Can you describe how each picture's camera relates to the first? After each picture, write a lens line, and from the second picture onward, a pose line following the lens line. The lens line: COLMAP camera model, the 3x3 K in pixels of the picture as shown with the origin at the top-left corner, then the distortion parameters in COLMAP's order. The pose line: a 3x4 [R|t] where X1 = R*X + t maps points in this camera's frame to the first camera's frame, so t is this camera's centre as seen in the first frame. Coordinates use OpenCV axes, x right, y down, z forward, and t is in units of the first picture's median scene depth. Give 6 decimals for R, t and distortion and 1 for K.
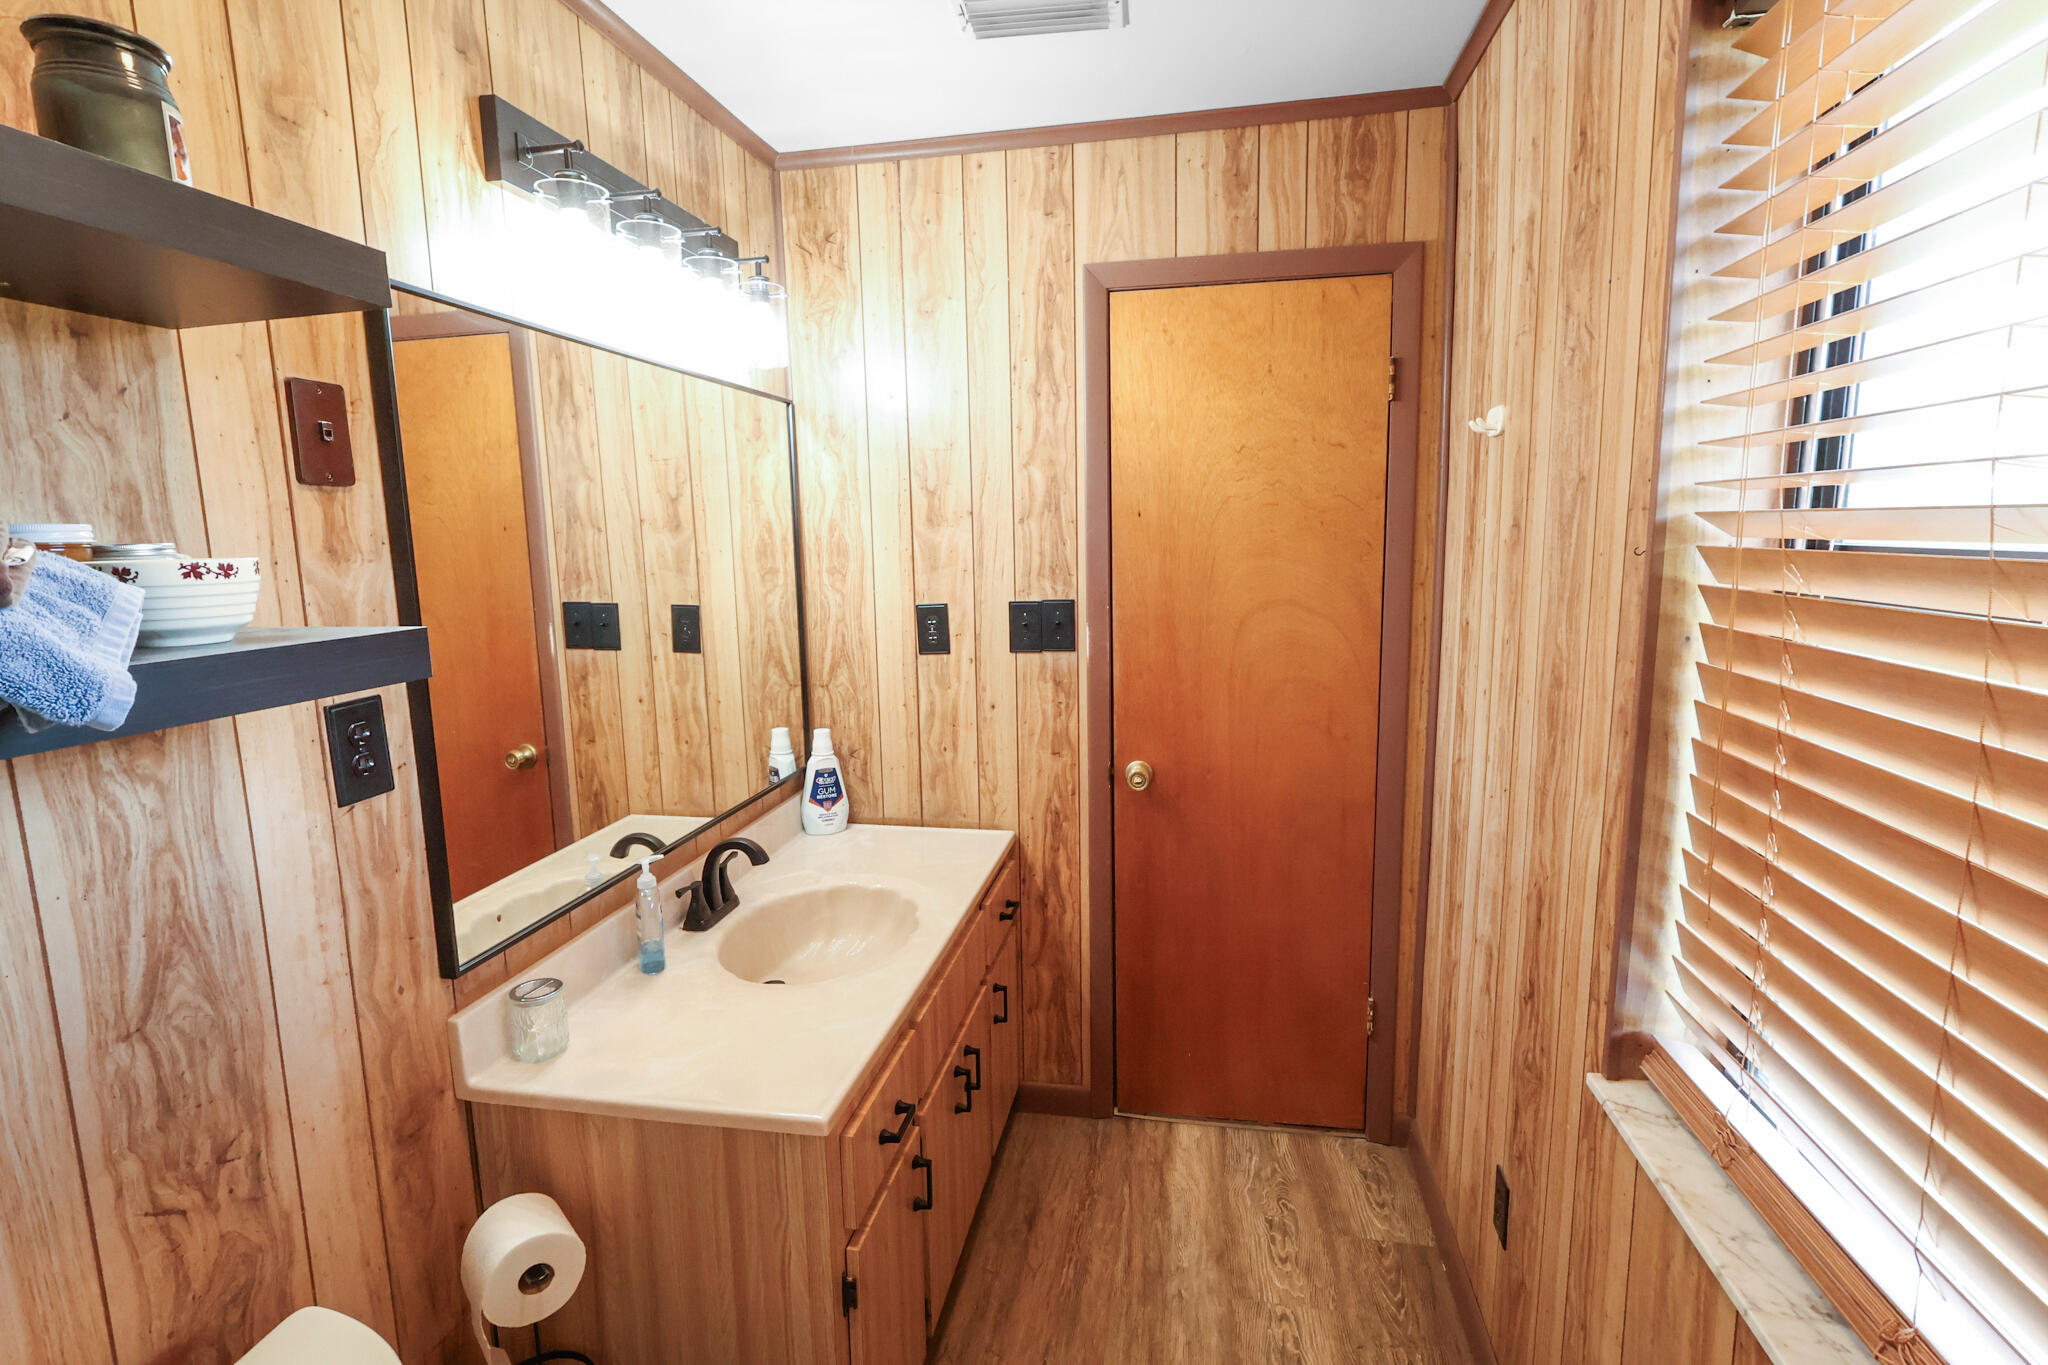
lens RADIAL K [[1008.7, 0, 1018.0], [0, 1008.7, 680.7], [0, 0, 1]] dist [0.000504, 0.001241]
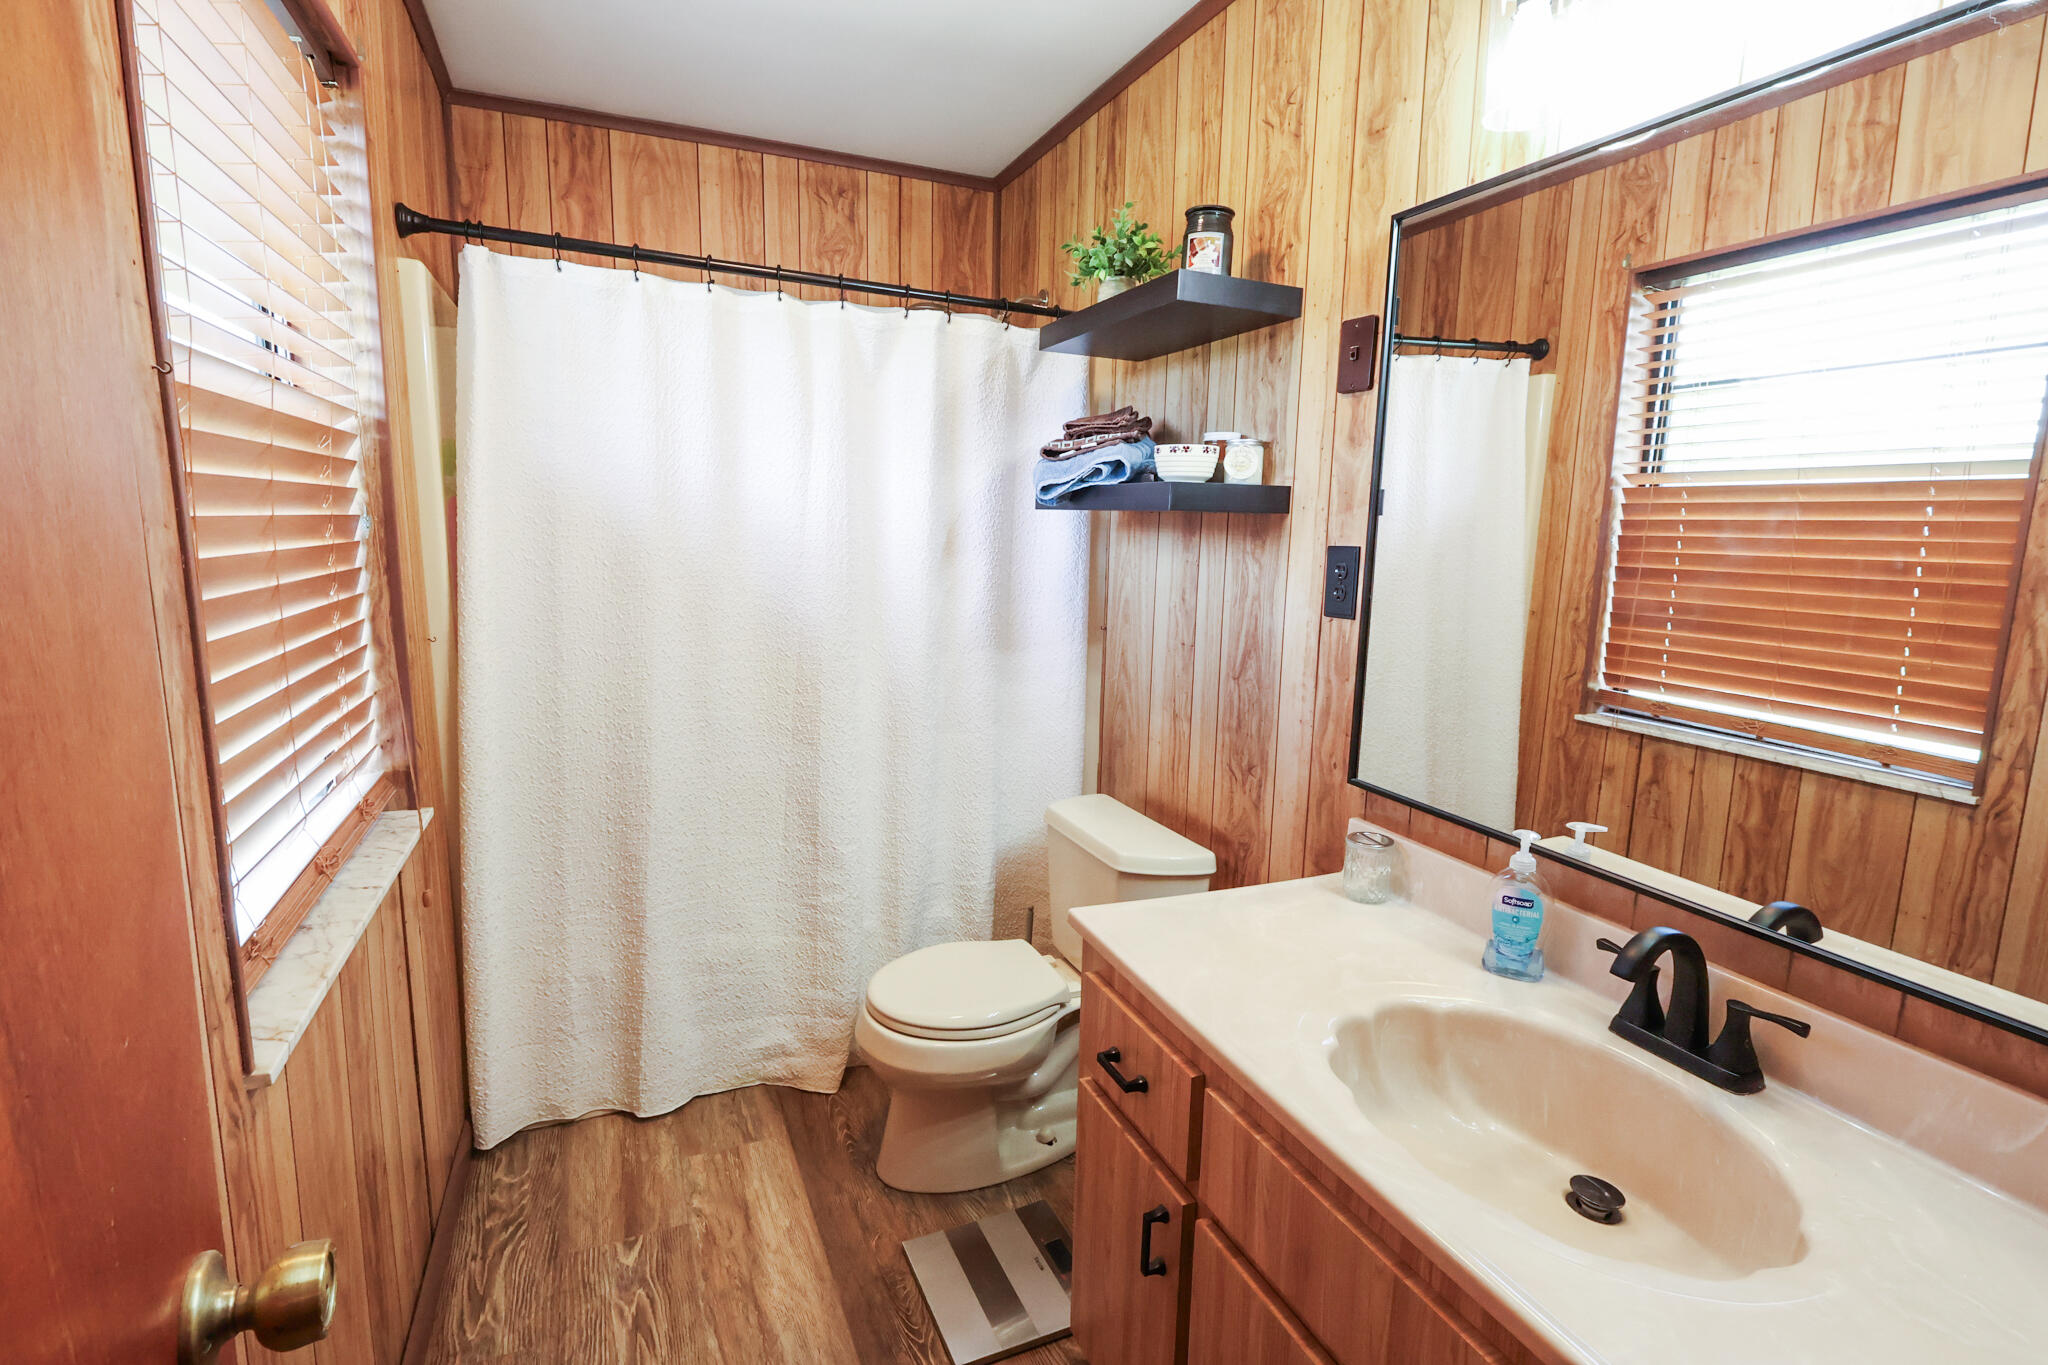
lens RADIAL K [[1008.7, 0, 1019.6], [0, 1008.7, 688.9], [0, 0, 1]] dist [0.000504, 0.001241]
pose [[-0.840053, 0.092577, -0.534547, 0.554202], [-0.083045, 0.951775, 0.295343, -0.188553], [0.536111, 0.292495, -0.791853, 2.147637]]
